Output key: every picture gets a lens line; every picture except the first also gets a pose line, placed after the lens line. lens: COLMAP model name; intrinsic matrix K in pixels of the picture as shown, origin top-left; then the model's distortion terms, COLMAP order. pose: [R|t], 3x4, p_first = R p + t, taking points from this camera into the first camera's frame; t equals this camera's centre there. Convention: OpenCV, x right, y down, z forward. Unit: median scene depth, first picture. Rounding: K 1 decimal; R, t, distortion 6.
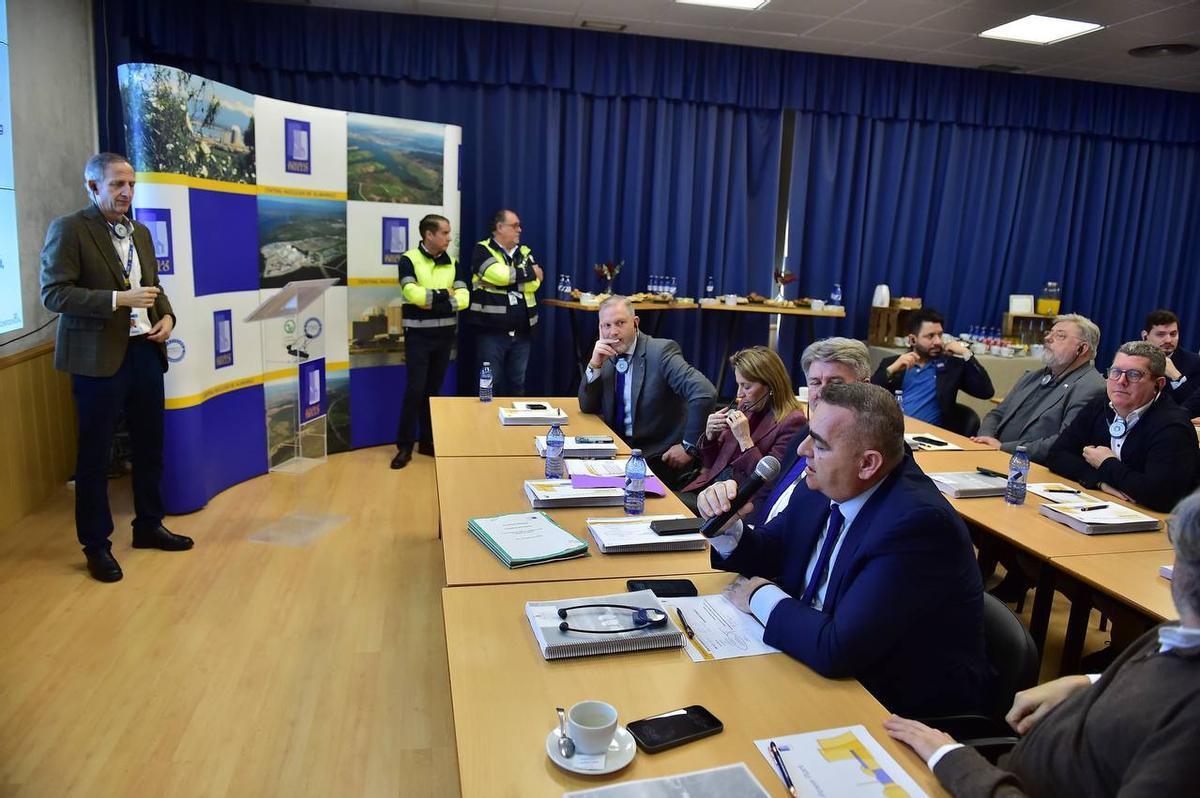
lens RADIAL K [[832.4, 0, 600.0], [0, 832.4, 399.0], [0, 0, 1]] dist [-0.051733, -0.002660]
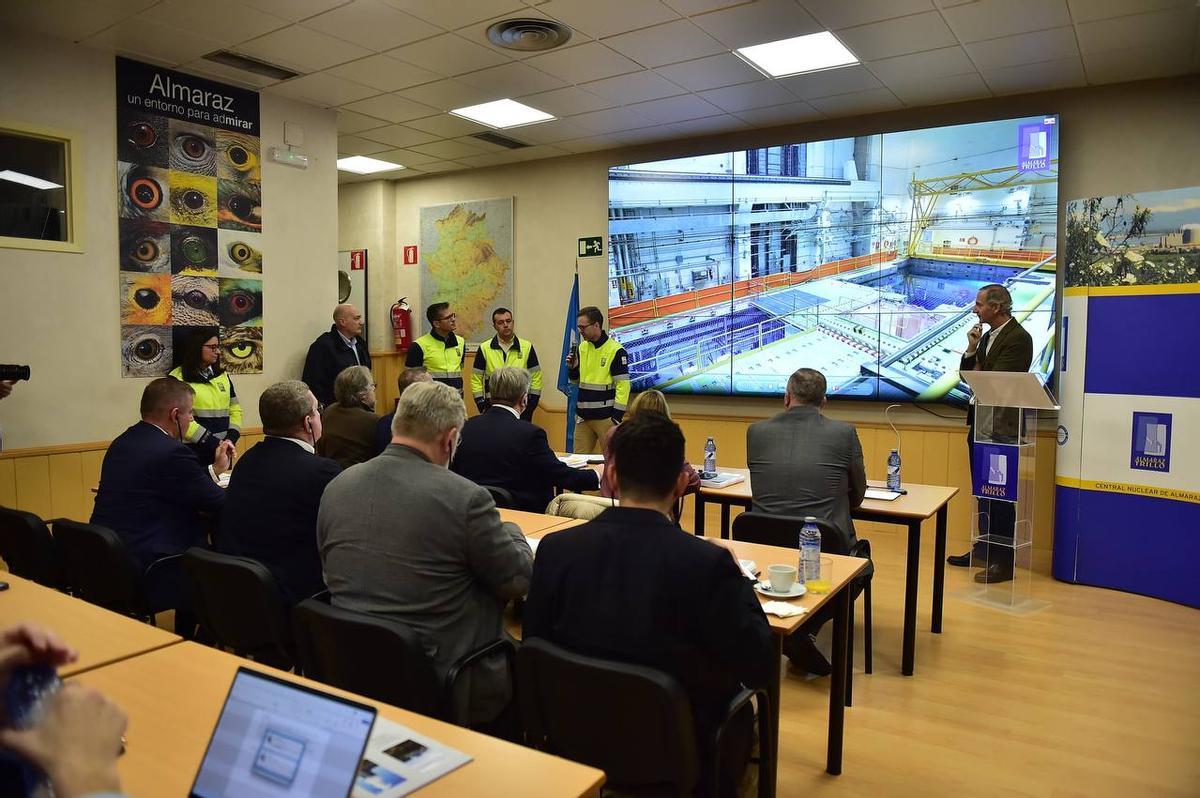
lens RADIAL K [[832.4, 0, 600.0], [0, 832.4, 399.0], [0, 0, 1]] dist [-0.051733, -0.002660]
pose [[-0.732208, -0.000251, -0.681081, 0.741891], [-0.157335, 0.973014, 0.168787, -0.196429], [0.662659, 0.230745, -0.712488, 1.335005]]
